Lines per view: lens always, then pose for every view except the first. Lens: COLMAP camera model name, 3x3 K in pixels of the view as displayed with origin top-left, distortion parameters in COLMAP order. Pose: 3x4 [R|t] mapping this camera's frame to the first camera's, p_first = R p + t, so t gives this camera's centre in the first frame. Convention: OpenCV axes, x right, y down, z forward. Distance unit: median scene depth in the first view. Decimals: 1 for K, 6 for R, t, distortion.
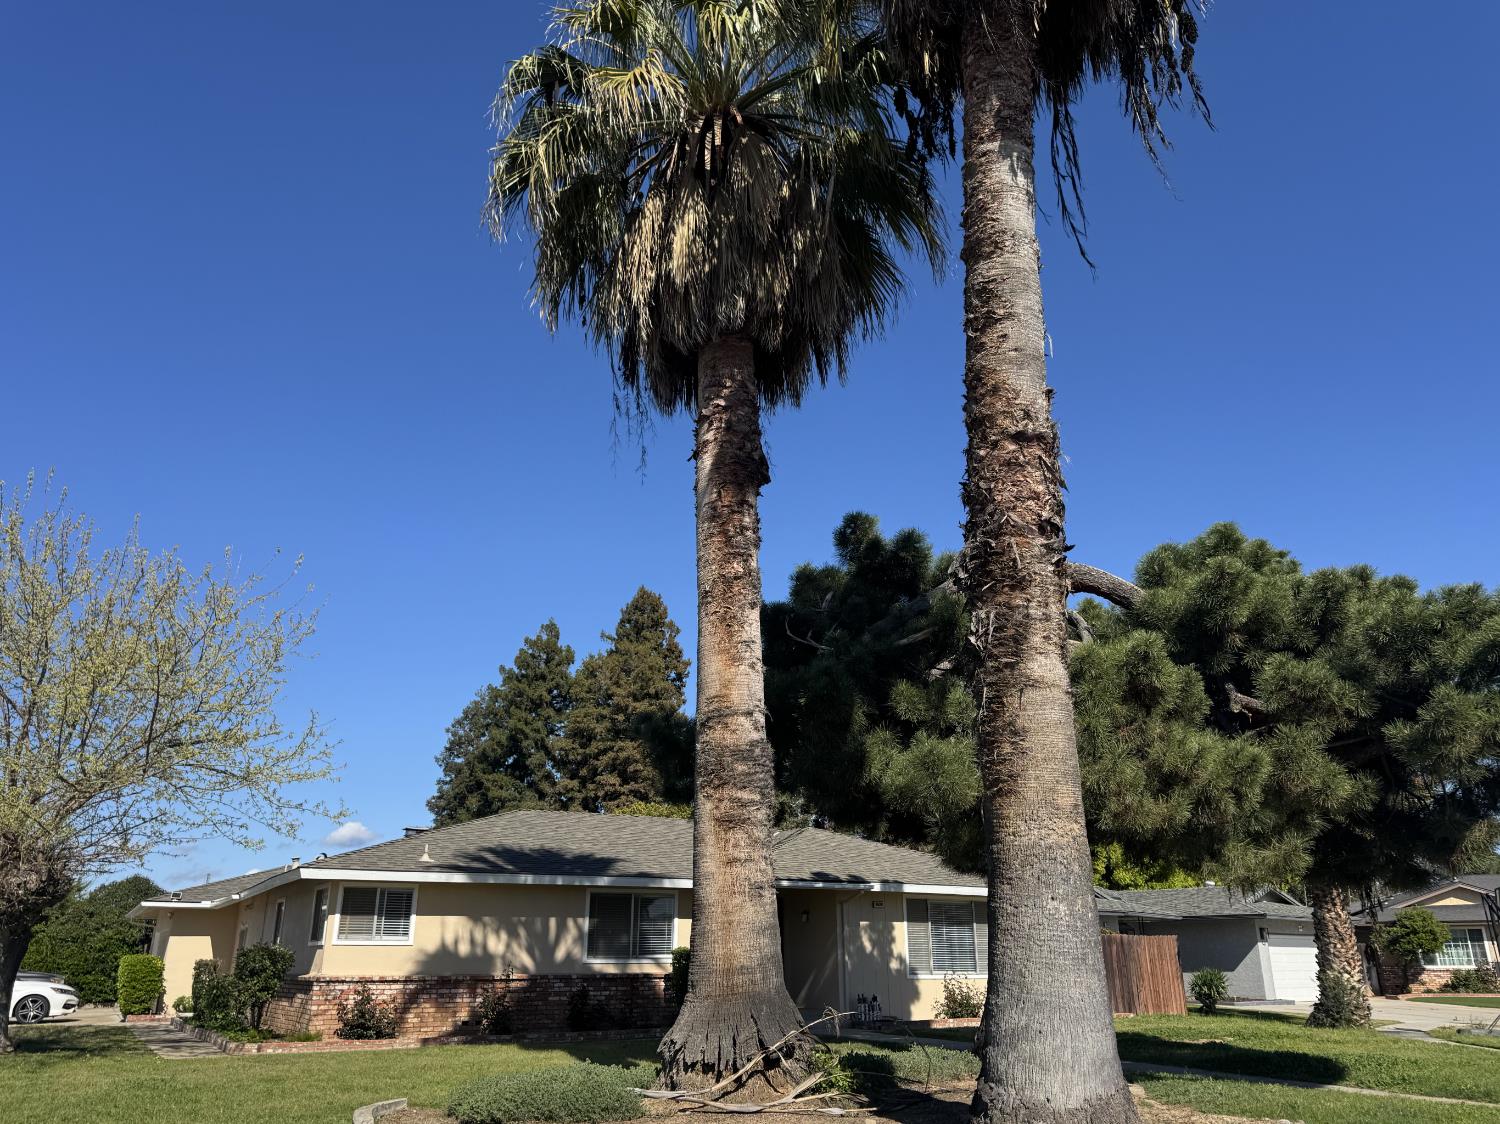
lens RADIAL K [[1072.1, 0, 739.1], [0, 1072.1, 551.0], [0, 0, 1]] dist [0.035501, -0.019603]
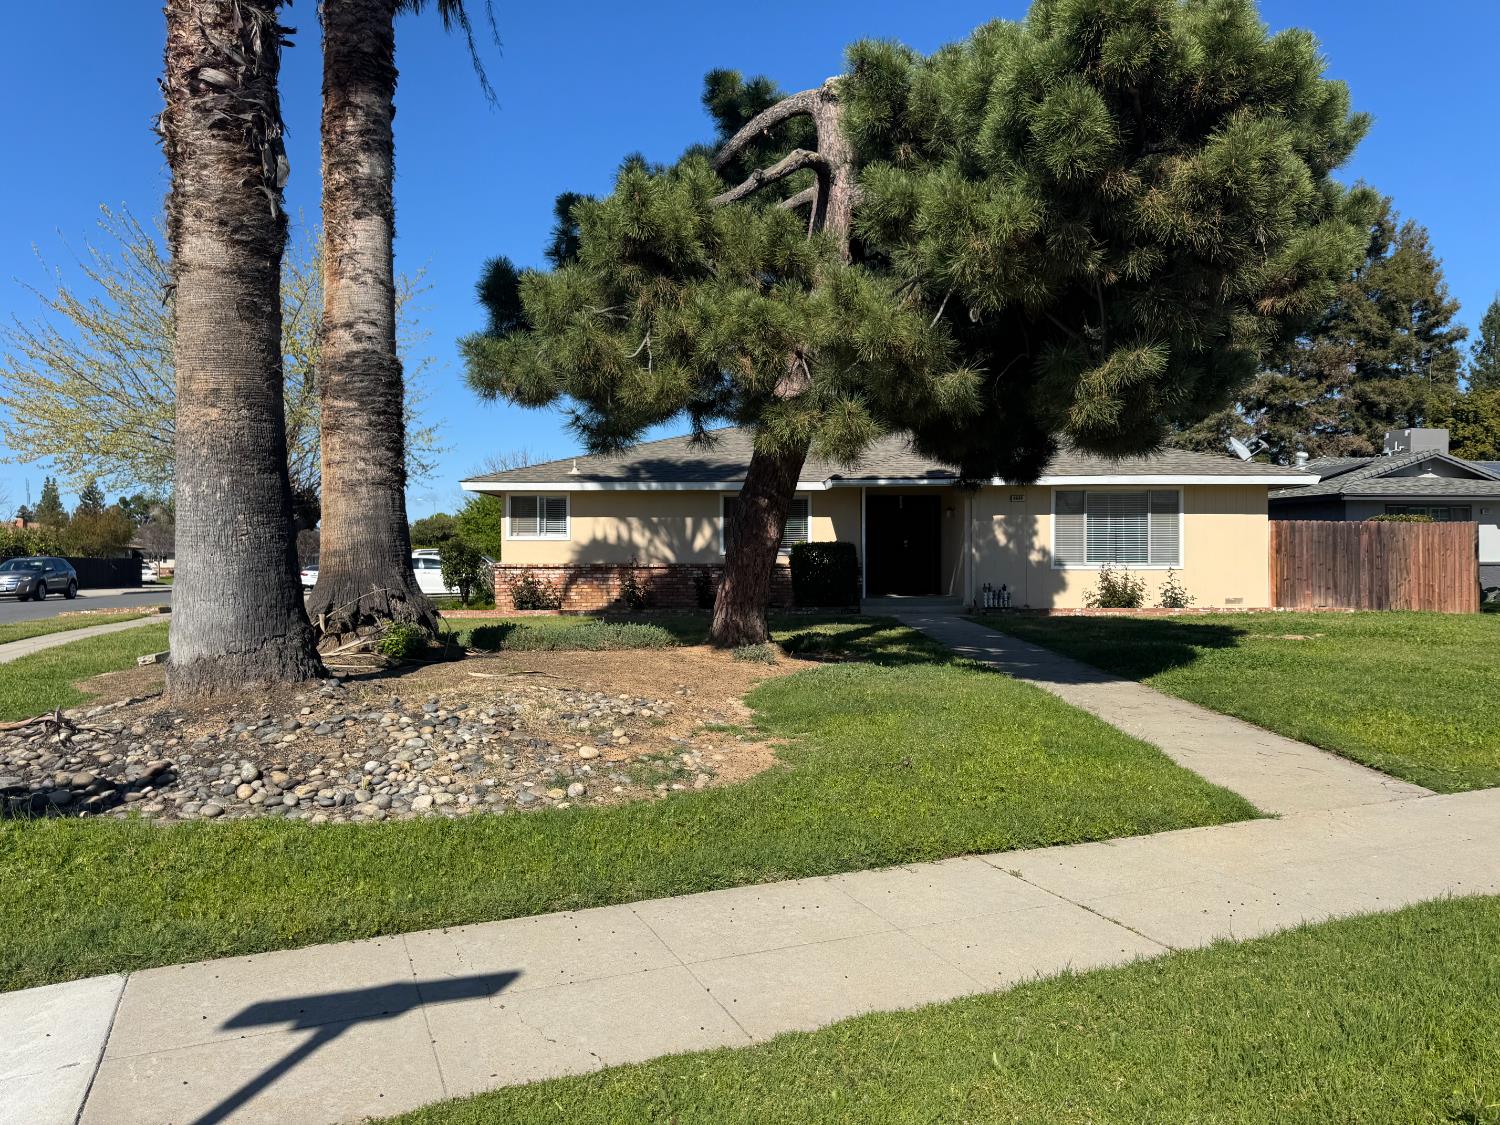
lens RADIAL K [[1022.9, 0, 741.3], [0, 1022.9, 564.7], [0, 0, 1]] dist [0.032207, -0.011676]
pose [[0.865016, 0.003403, -0.501732, 0.414851], [0.177357, 0.933346, 0.312105, 0.060736], [0.469351, -0.358962, 0.806756, 0.141068]]
